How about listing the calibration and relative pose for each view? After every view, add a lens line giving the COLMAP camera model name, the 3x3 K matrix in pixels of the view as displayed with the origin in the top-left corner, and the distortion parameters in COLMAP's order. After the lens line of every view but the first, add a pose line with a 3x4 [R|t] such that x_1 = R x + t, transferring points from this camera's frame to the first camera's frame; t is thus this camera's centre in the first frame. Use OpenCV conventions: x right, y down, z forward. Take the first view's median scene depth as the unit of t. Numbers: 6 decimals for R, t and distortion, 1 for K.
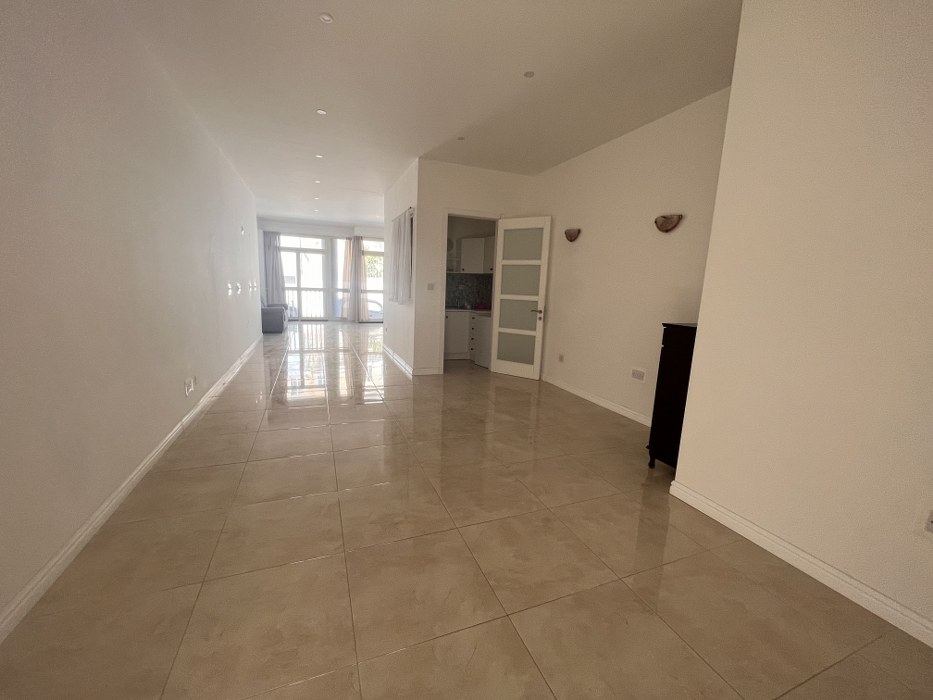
lens RADIAL K [[374.0, 0, 461.9], [0, 374.0, 348.0], [0, 0, 1]] dist [-0.000930, 0.000060]
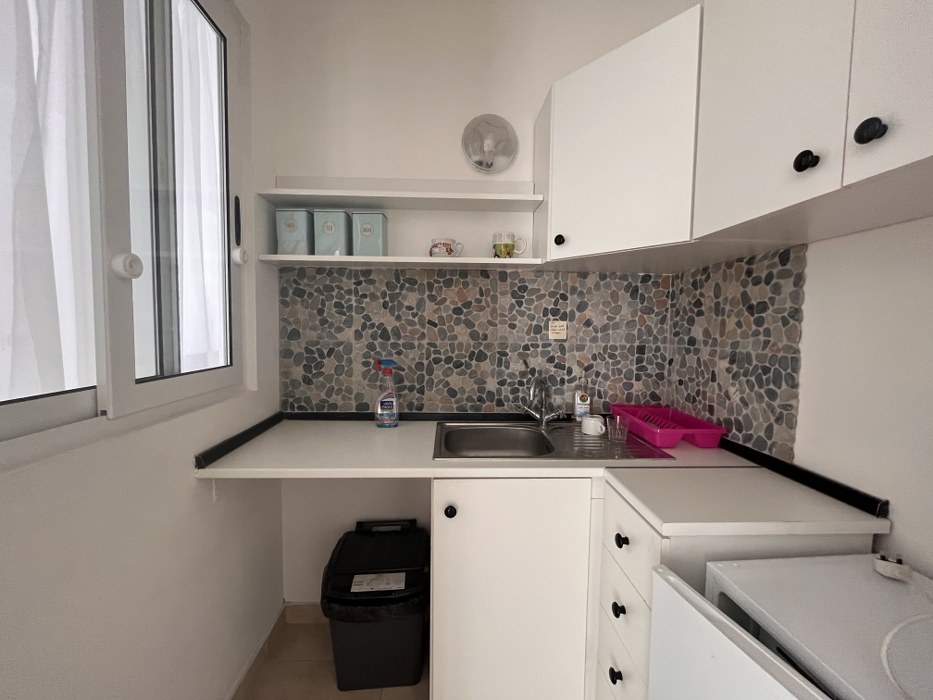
lens RADIAL K [[374.0, 0, 461.9], [0, 374.0, 348.0], [0, 0, 1]] dist [-0.000930, 0.000060]
pose [[0.941969, 0.001251, -0.335697, 0.014841], [-0.039268, 0.993539, -0.106485, -0.098495], [0.333395, 0.113487, 0.935932, 0.602043]]
